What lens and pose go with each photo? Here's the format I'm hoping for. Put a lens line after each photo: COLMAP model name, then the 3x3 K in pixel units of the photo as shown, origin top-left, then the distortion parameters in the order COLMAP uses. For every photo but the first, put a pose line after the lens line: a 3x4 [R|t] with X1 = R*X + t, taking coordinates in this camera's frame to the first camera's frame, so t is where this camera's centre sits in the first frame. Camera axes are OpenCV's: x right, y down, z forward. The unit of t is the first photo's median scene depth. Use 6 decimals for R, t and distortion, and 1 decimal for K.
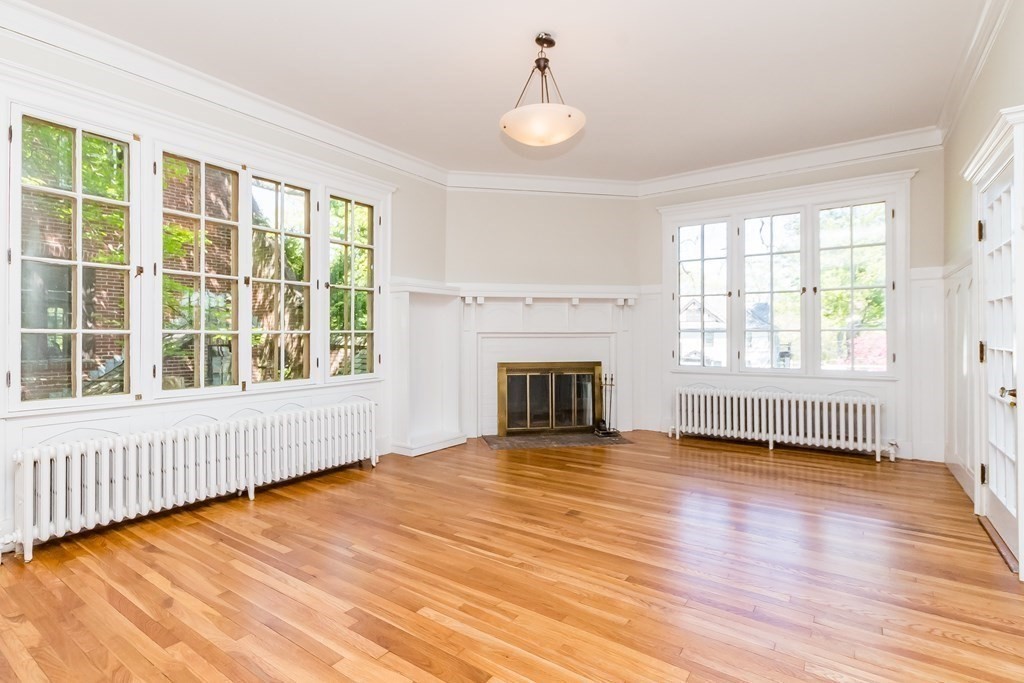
lens RADIAL K [[511.2, 0, 464.8], [0, 511.2, 339.6], [0, 0, 1]] dist [-0.033562, -0.000204]
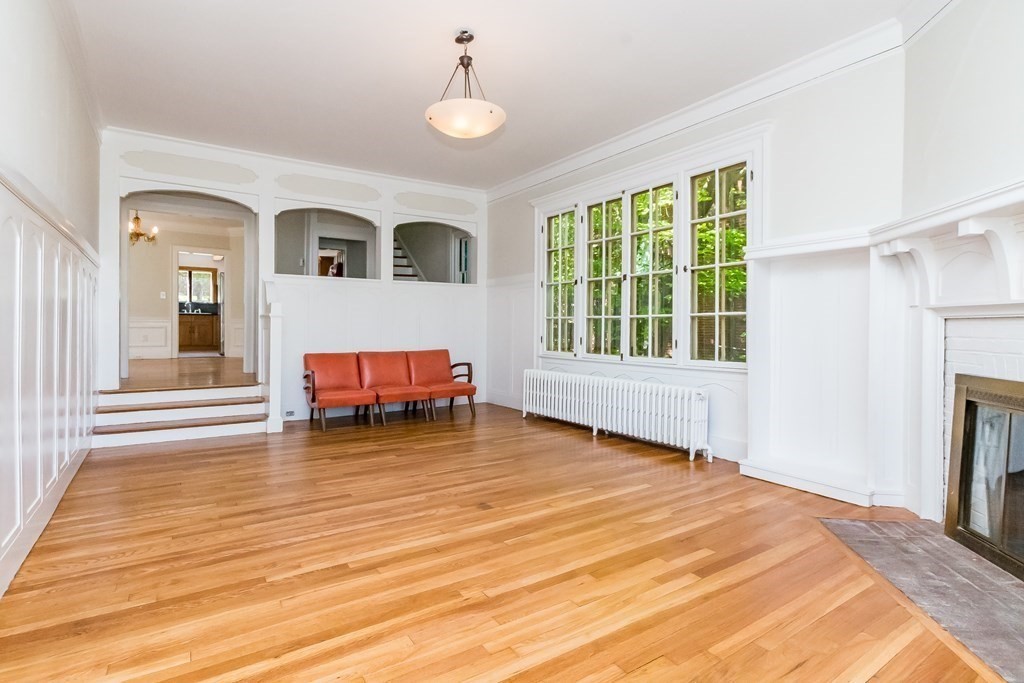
lens RADIAL K [[486.0, 0, 498.9], [0, 486.0, 326.8], [0, 0, 1]] dist [-0.002441, 0.000449]
pose [[-0.316167, 0.007715, -0.948672, 1.050907], [-0.000559, 0.999965, 0.008318, 0.002255], [0.948703, 0.003160, -0.316152, 1.306828]]
